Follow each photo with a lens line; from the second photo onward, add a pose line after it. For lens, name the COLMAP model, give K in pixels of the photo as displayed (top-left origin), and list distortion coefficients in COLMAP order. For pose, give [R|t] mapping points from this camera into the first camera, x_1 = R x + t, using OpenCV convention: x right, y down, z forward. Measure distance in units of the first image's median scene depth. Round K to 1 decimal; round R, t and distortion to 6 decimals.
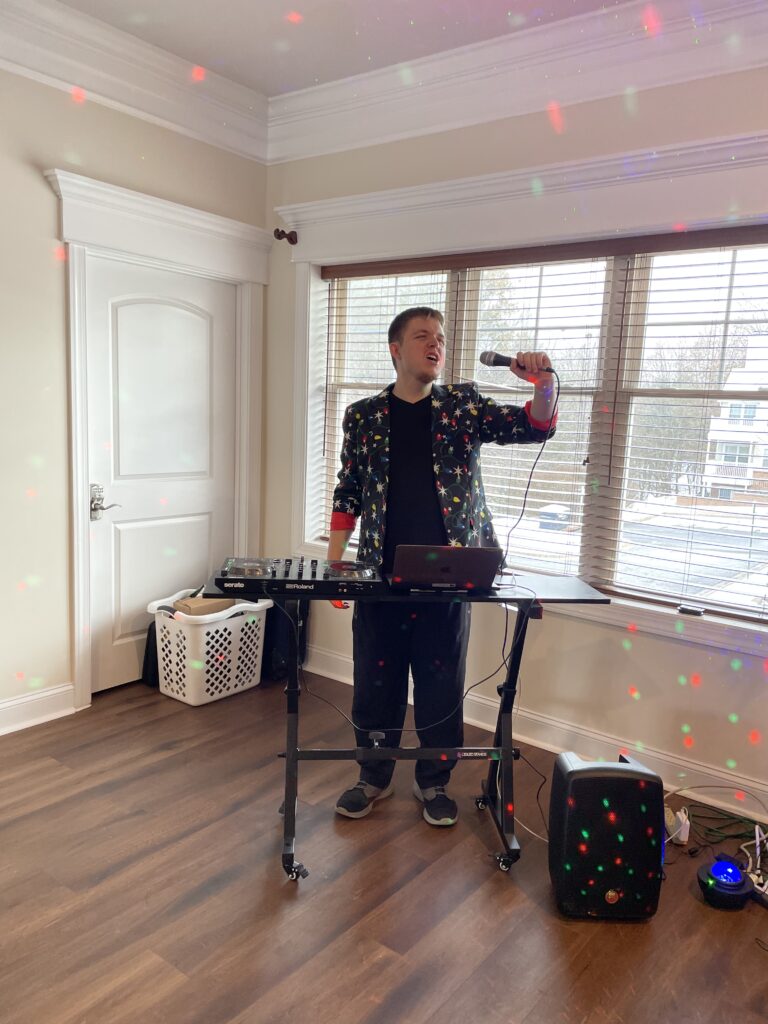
lens RADIAL K [[779.4, 0, 387.4], [0, 779.4, 507.4], [0, 0, 1]] dist [0.076919, -0.072022]
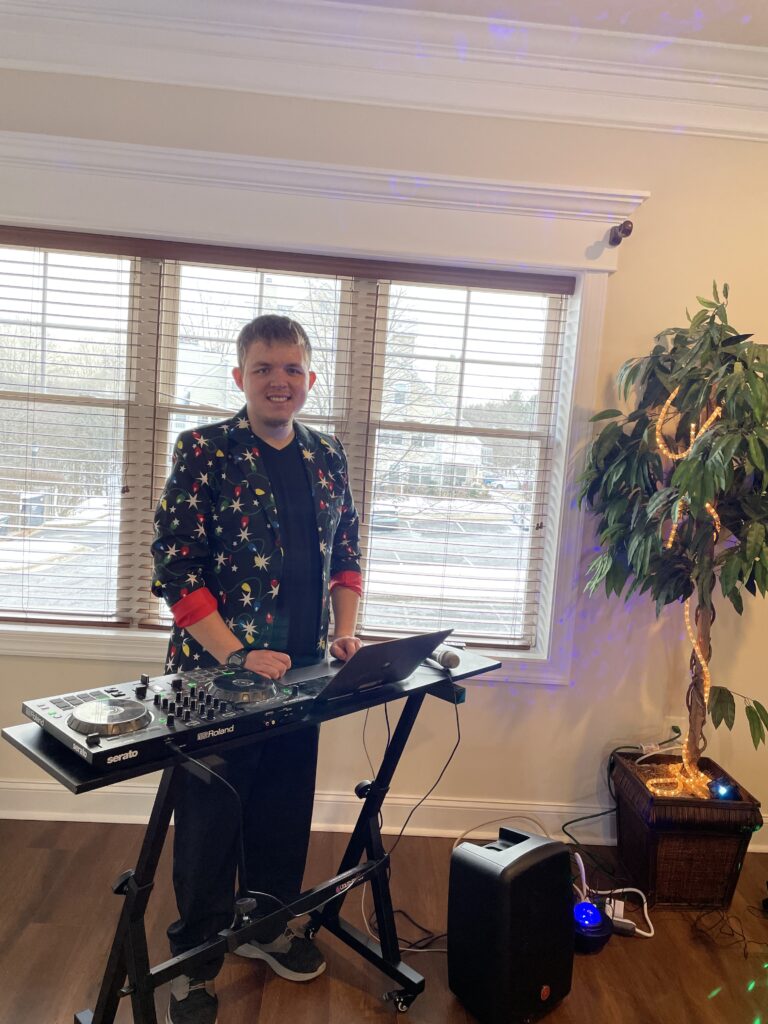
lens RADIAL K [[779.4, 0, 383.5], [0, 779.4, 503.0], [0, 0, 1]] dist [0.076919, -0.072022]
pose [[0.758837, -0.042339, 0.649902, -0.343411], [0.047194, 0.998836, 0.009967, -0.071481], [-0.649568, 0.023108, 0.759952, 0.331762]]
